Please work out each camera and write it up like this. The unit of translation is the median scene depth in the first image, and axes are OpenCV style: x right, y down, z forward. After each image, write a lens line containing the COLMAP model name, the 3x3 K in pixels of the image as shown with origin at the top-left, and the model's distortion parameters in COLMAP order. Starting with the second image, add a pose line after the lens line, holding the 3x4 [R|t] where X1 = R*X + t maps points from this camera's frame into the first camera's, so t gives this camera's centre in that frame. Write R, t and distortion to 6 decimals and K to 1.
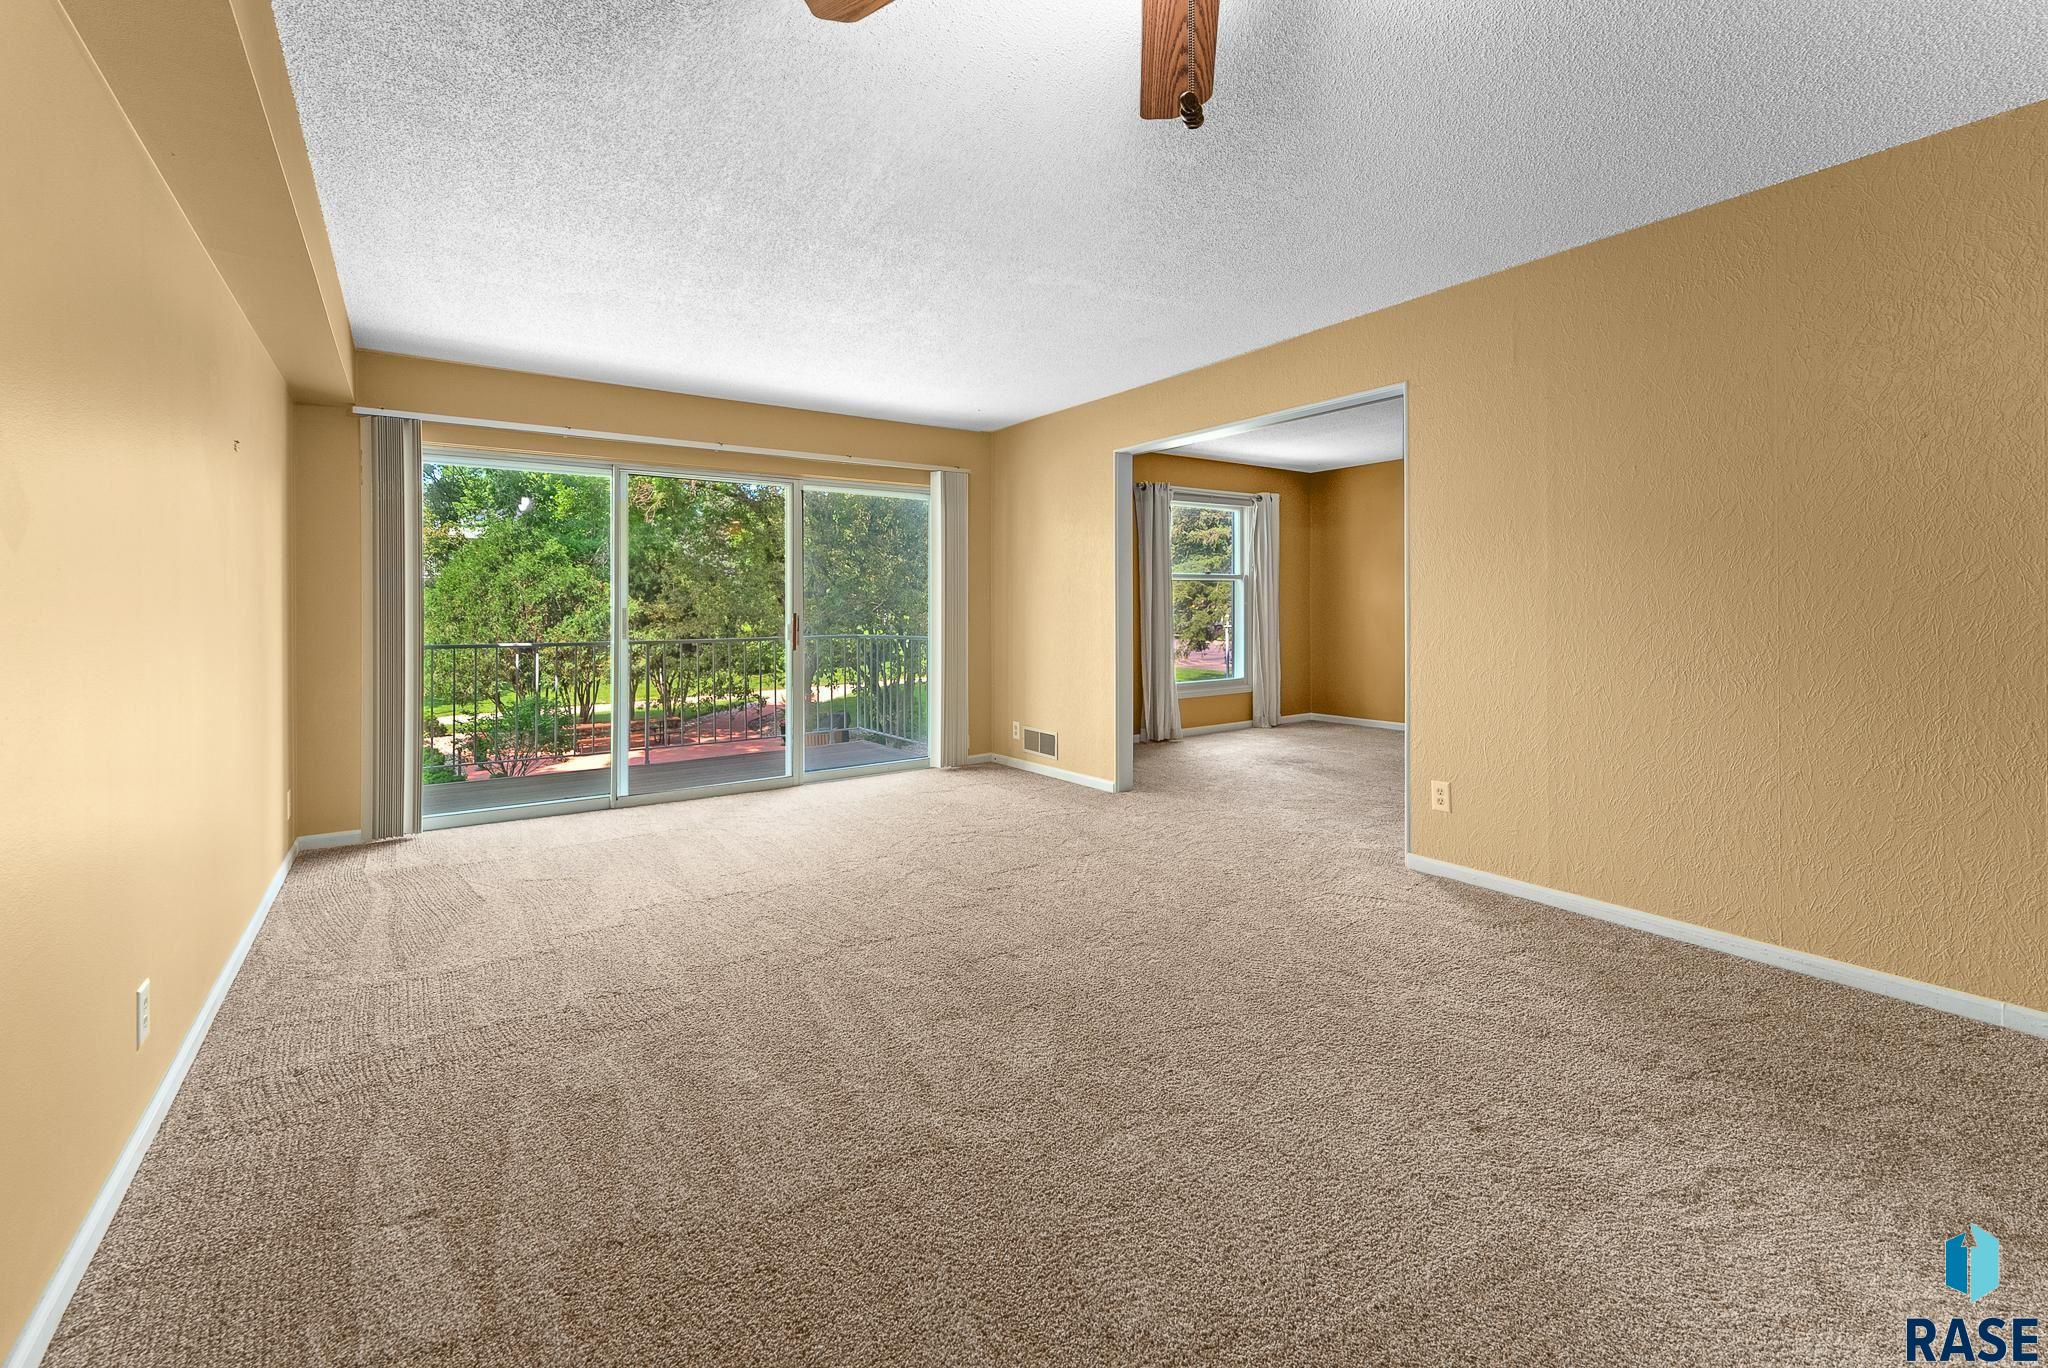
lens RADIAL K [[852.5, 0, 1015.5], [0, 852.5, 615.7], [0, 0, 1]] dist [-0.000648, -0.000025]
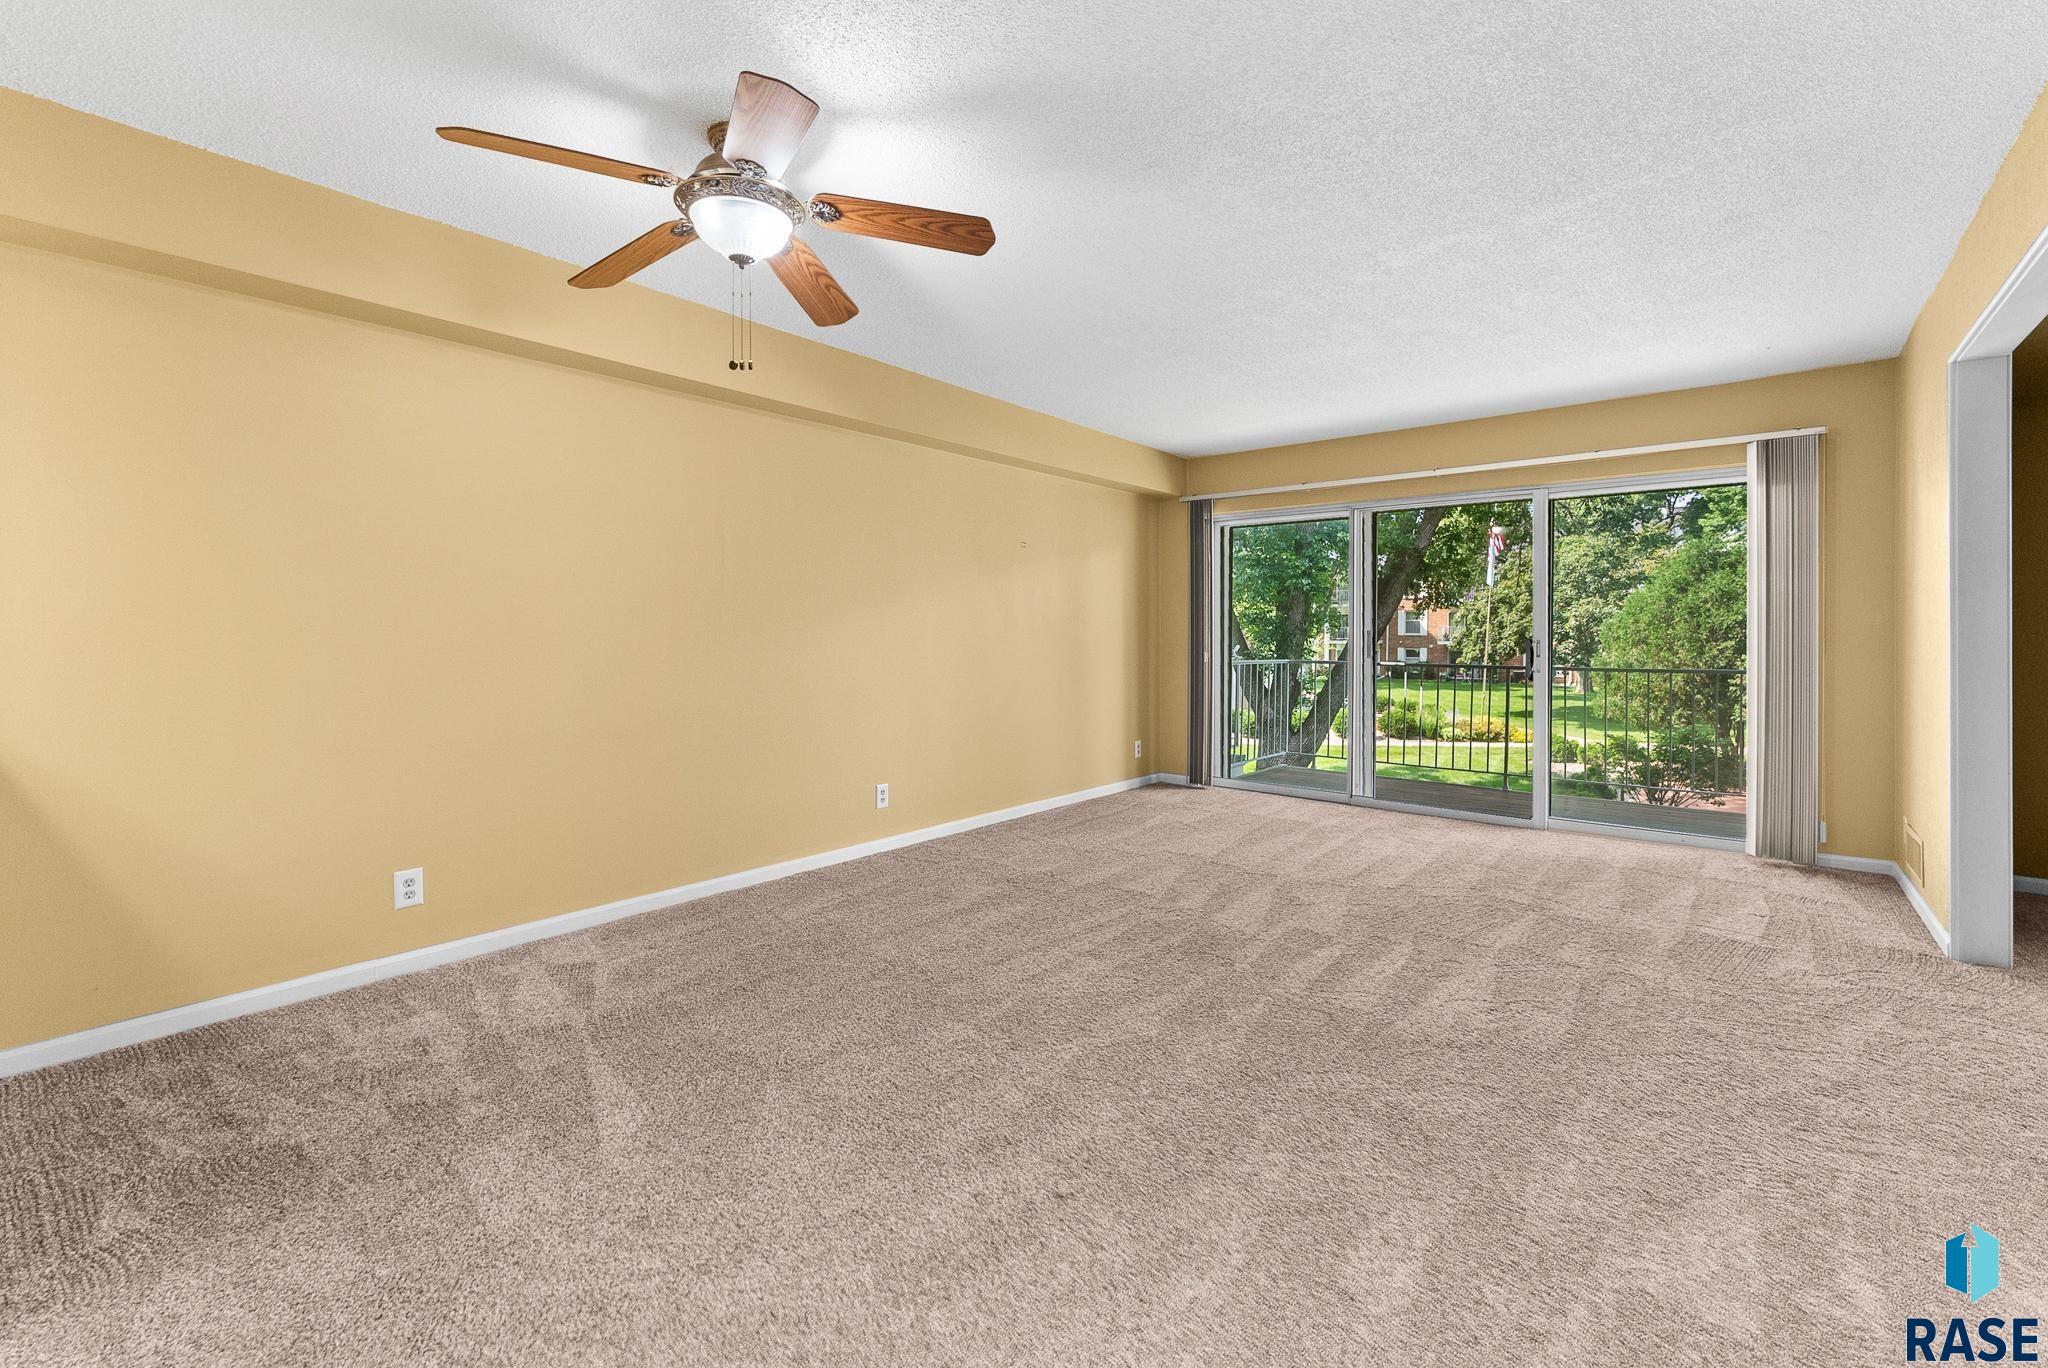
lens RADIAL K [[853.0, 0, 1015.1], [0, 853.0, 634.8], [0, 0, 1]] dist [0.001955, 0.000236]
pose [[0.250100, 0.011458, -0.968152, 0.114461], [-0.015859, 0.999844, 0.007736, -0.001298], [0.968090, 0.013419, 0.250243, 0.059793]]
